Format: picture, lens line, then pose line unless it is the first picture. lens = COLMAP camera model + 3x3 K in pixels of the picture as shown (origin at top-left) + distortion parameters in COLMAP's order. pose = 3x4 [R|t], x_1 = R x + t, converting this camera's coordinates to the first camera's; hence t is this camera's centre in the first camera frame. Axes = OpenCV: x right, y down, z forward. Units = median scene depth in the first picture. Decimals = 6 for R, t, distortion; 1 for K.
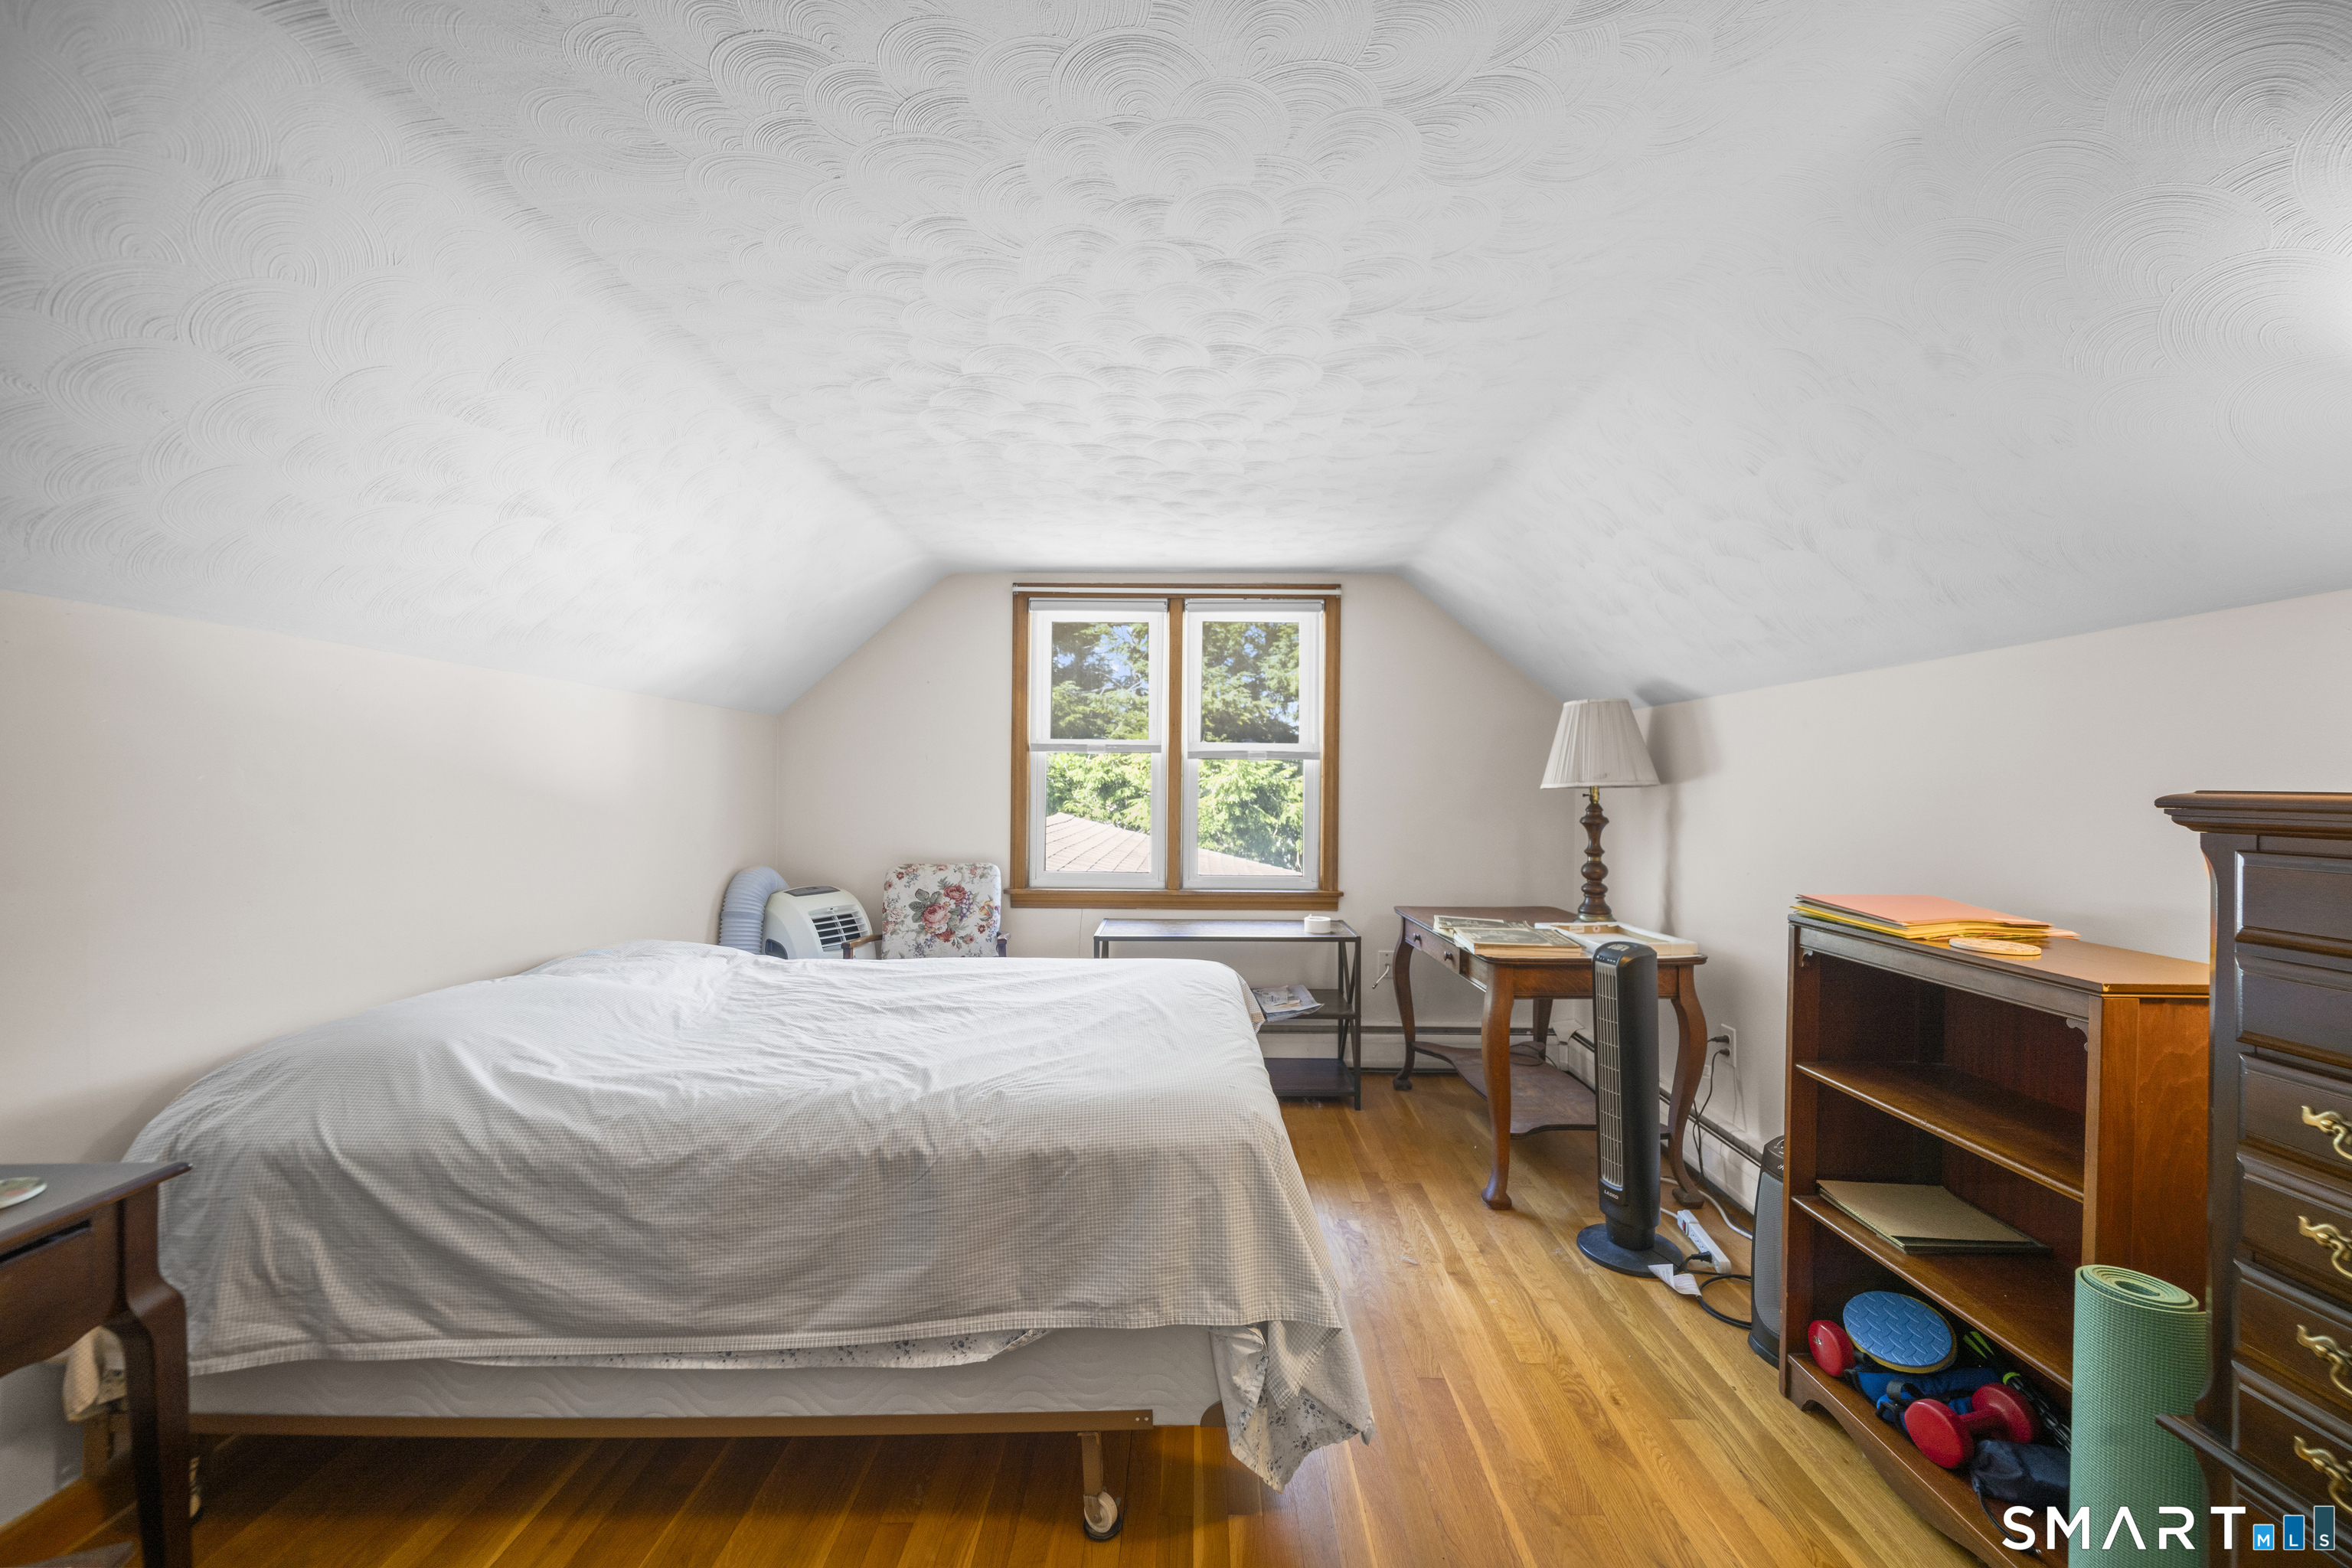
lens RADIAL K [[877.8, 0, 1185.9], [0, 877.8, 782.4], [0, 0, 1]] dist [-0.000274, 0.000639]
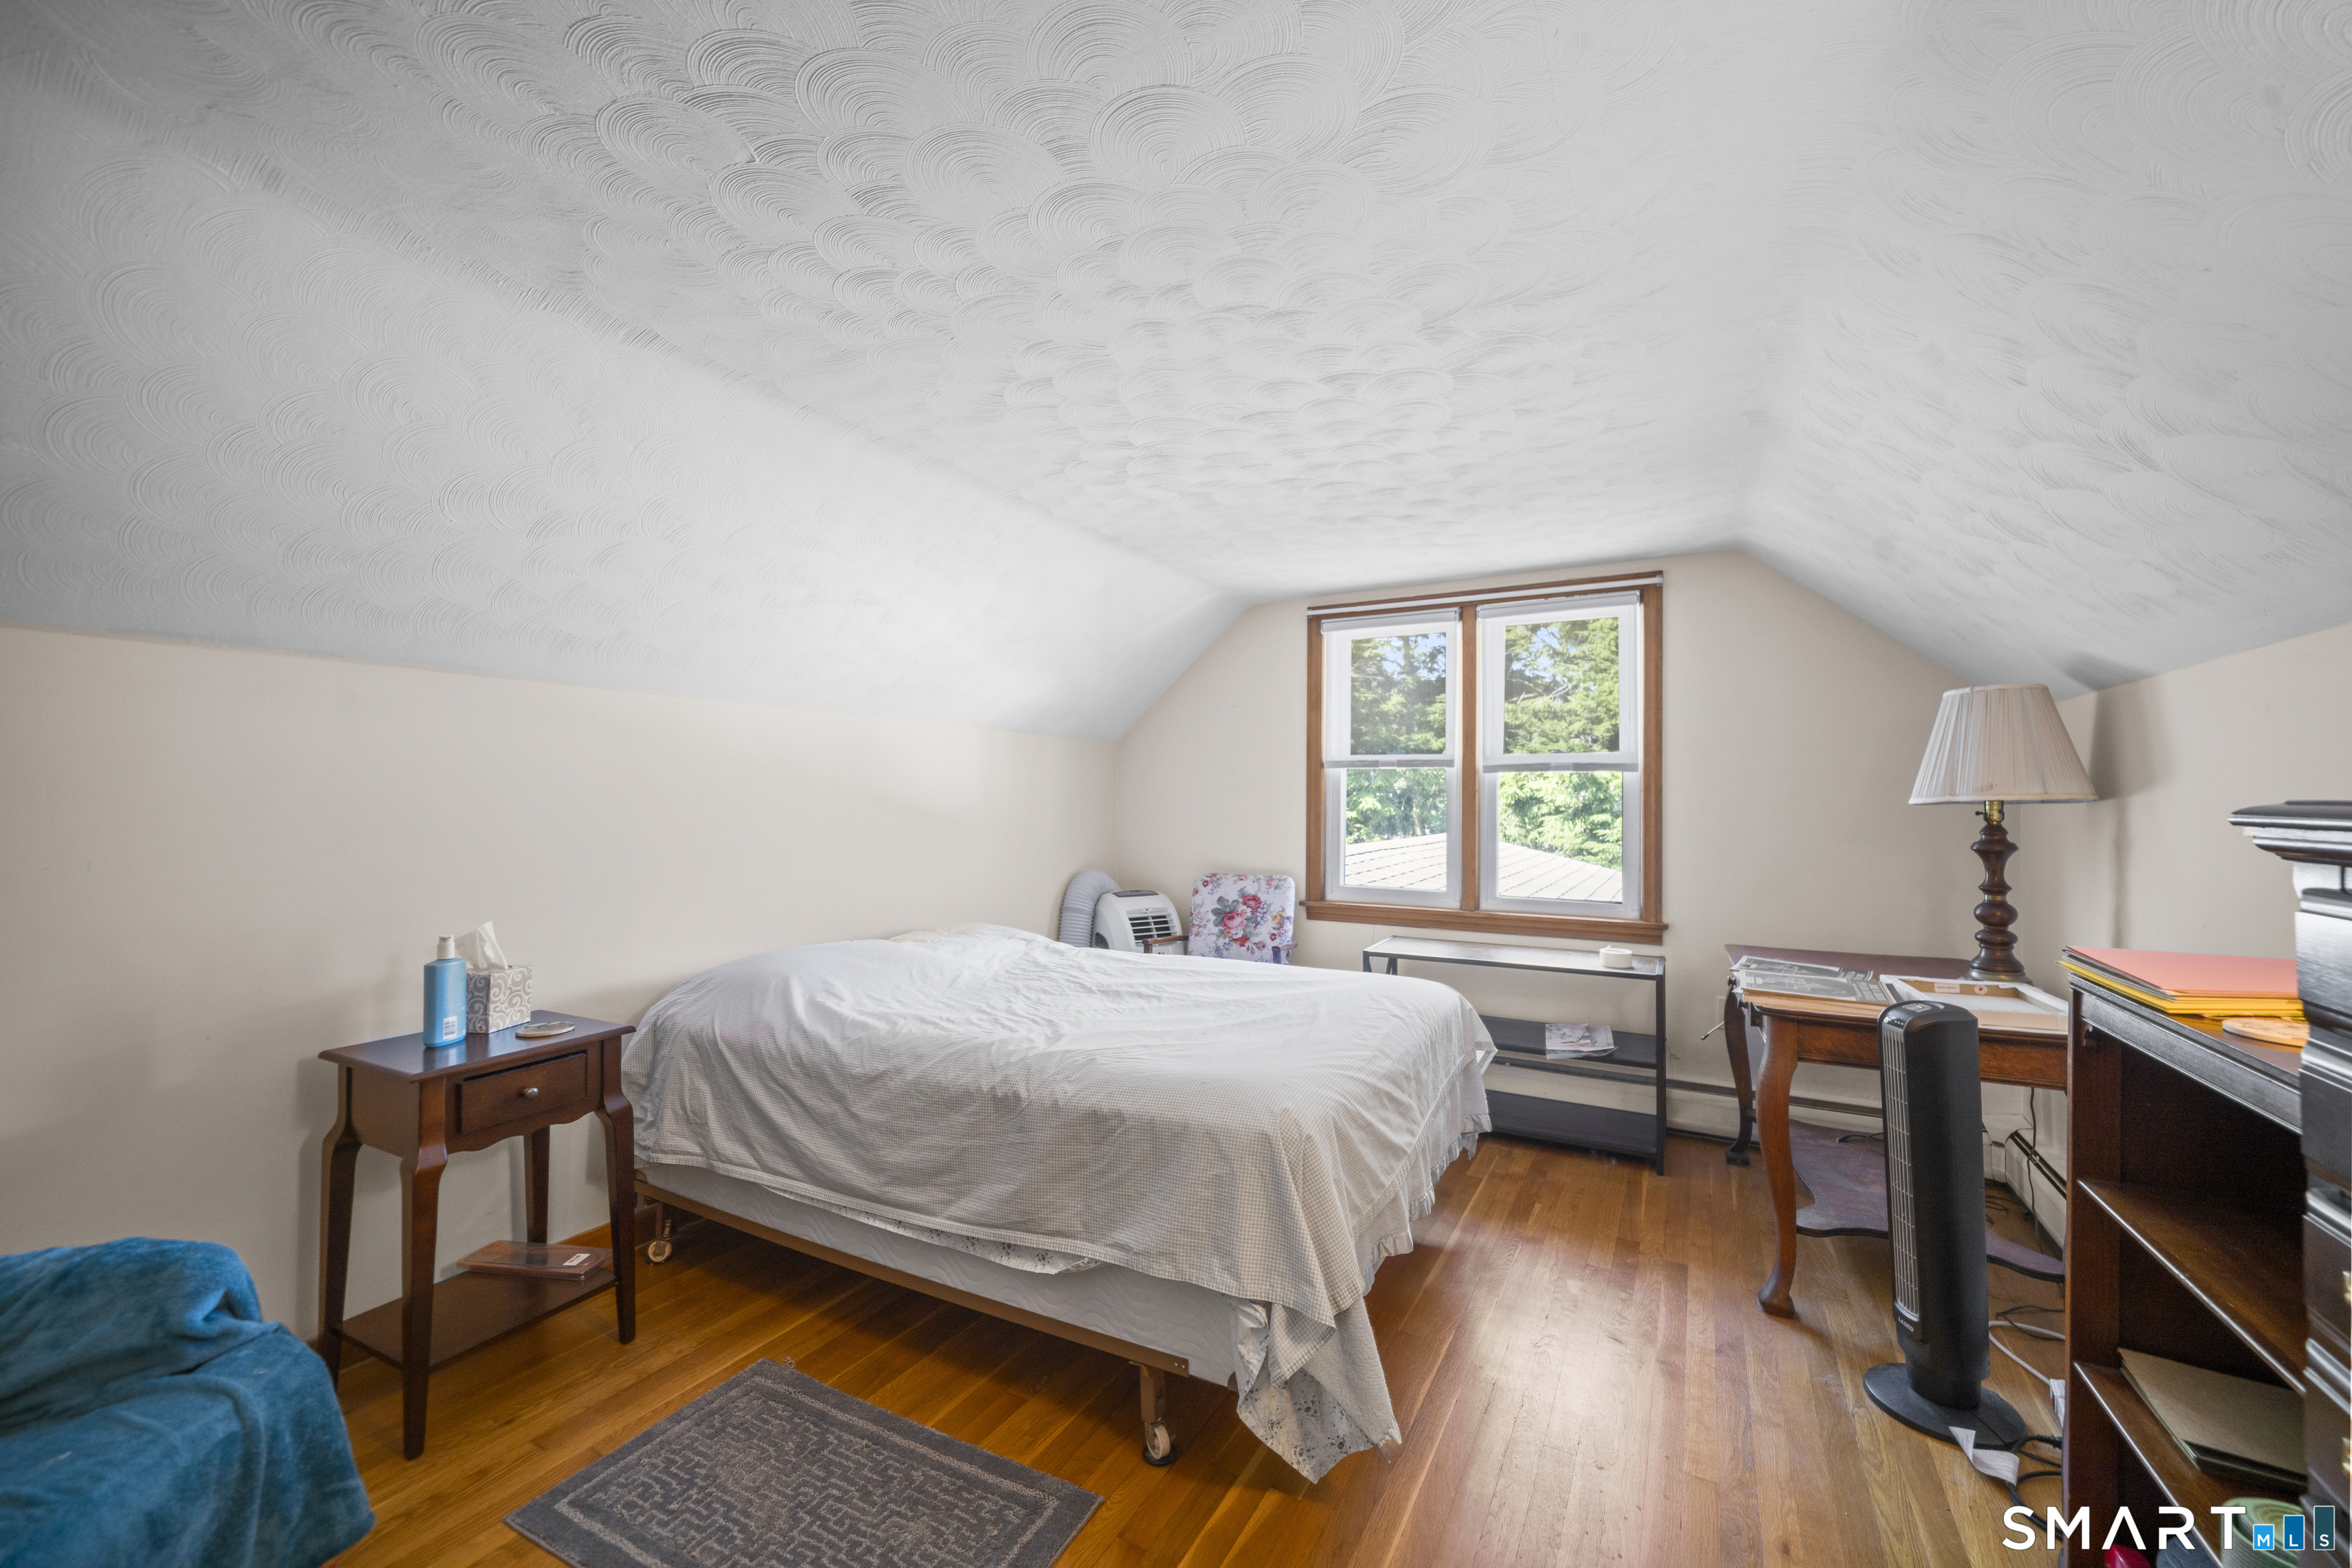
lens RADIAL K [[877.8, 0, 1155.0], [0, 877.8, 786.2], [0, 0, 1]] dist [-0.000274, 0.000639]
pose [[0.884124, -0.008510, -0.467176, 0.273300], [0.001543, 0.999882, -0.015295, 0.002393], [0.467251, 0.012802, 0.884032, -0.008204]]
